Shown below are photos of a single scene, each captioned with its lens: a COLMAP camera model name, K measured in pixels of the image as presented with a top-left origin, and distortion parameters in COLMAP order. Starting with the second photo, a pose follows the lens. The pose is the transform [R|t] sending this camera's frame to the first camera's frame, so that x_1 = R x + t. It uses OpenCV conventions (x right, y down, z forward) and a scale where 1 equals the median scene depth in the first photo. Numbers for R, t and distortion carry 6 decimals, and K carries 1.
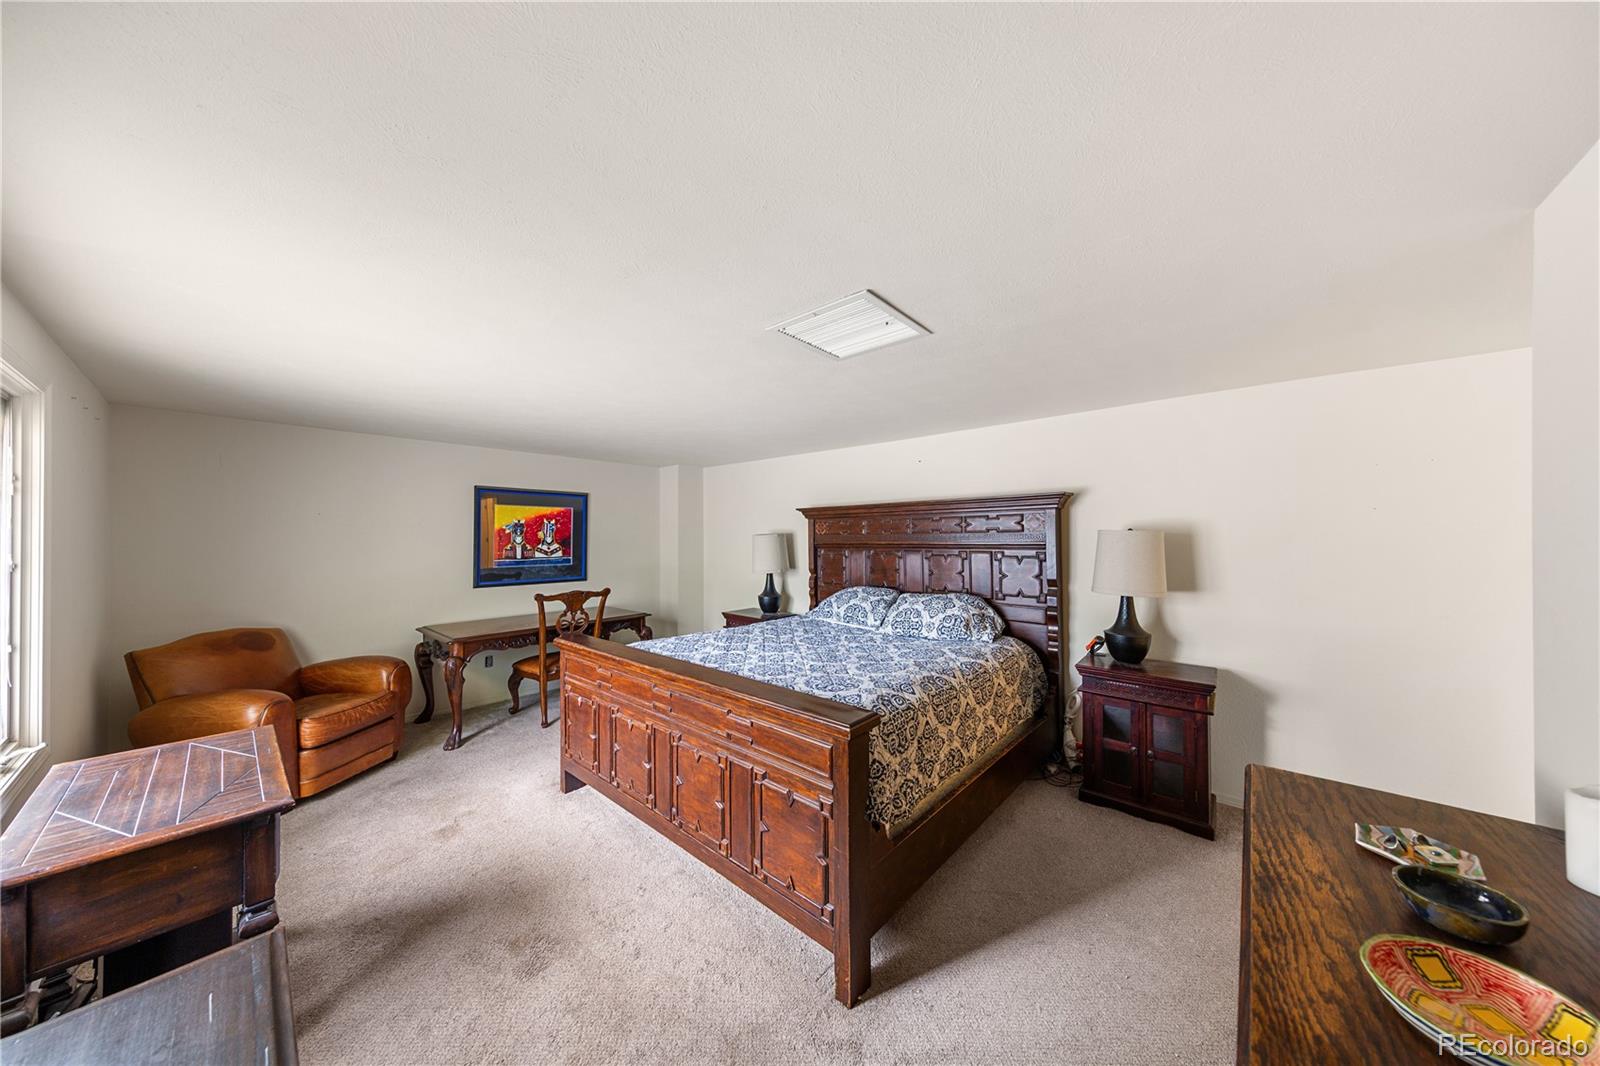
lens RADIAL K [[506.1, 0, 808.7], [0, 506.1, 532.8], [0, 0, 1]] dist [0.007531, -0.000713]
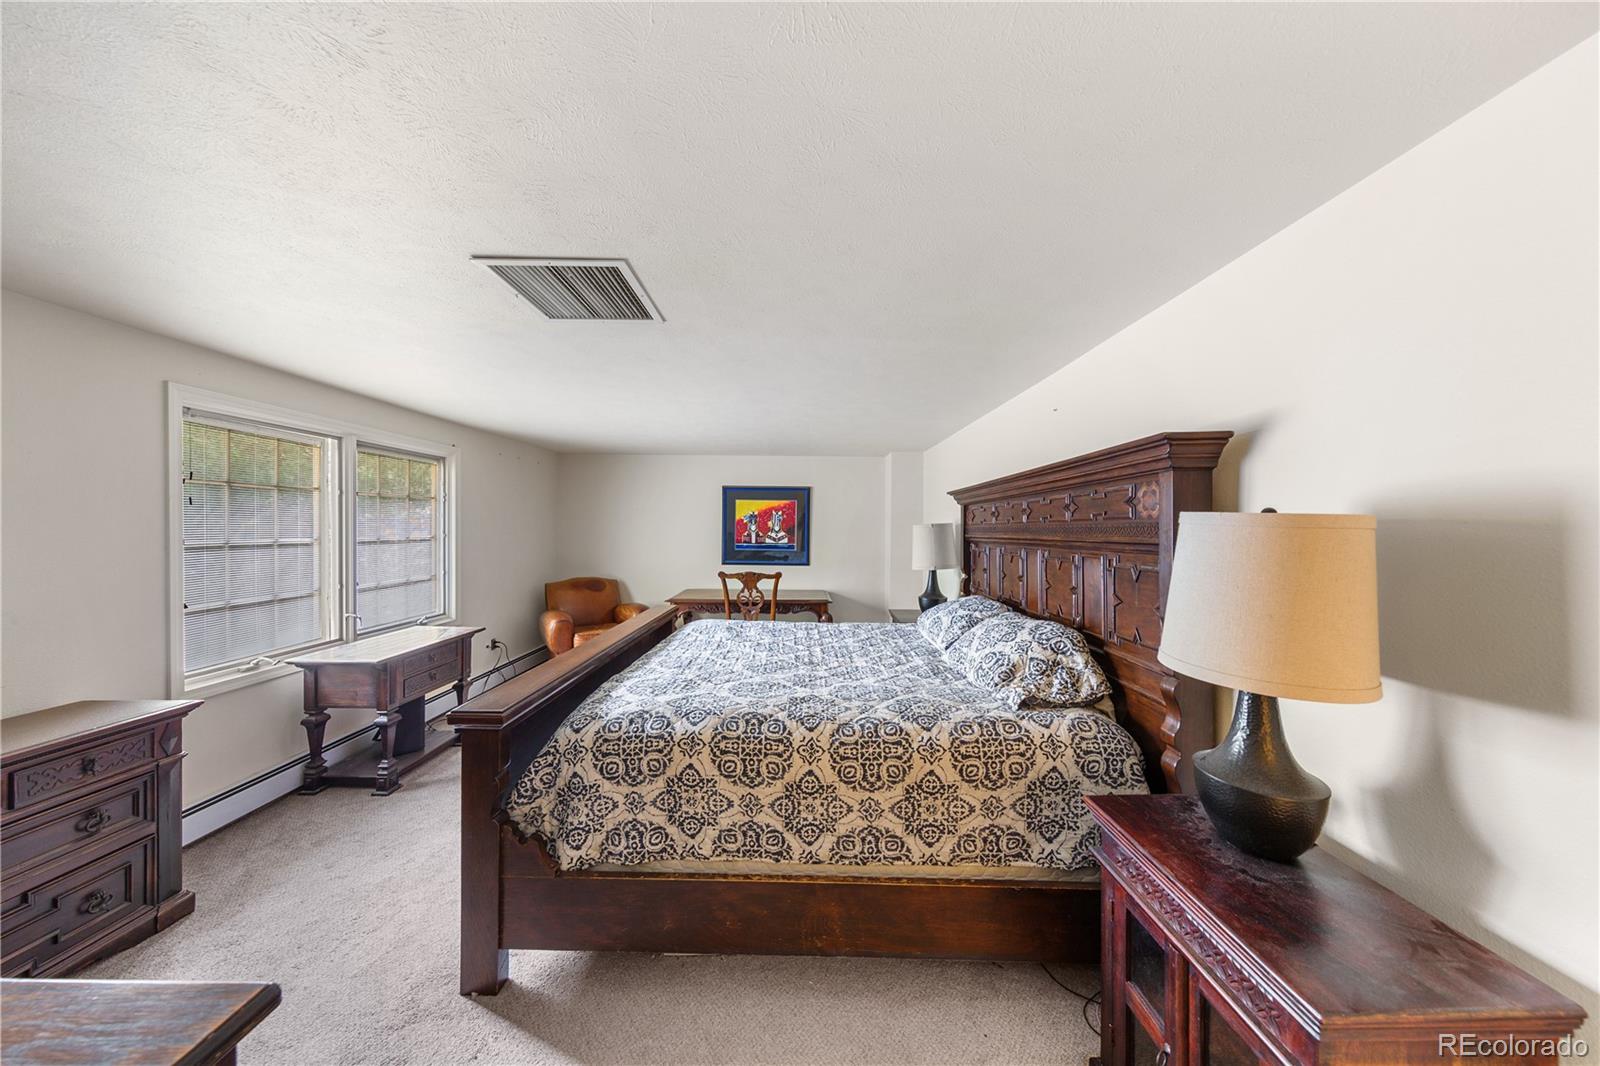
lens RADIAL K [[506.1, 0, 798.3], [0, 506.1, 530.2], [0, 0, 1]] dist [0.007531, -0.000713]
pose [[0.649417, 0.012655, -0.760327, 0.450512], [-0.005253, 0.999912, 0.012156, 0.003916], [0.760414, -0.003900, 0.649427, 0.307768]]
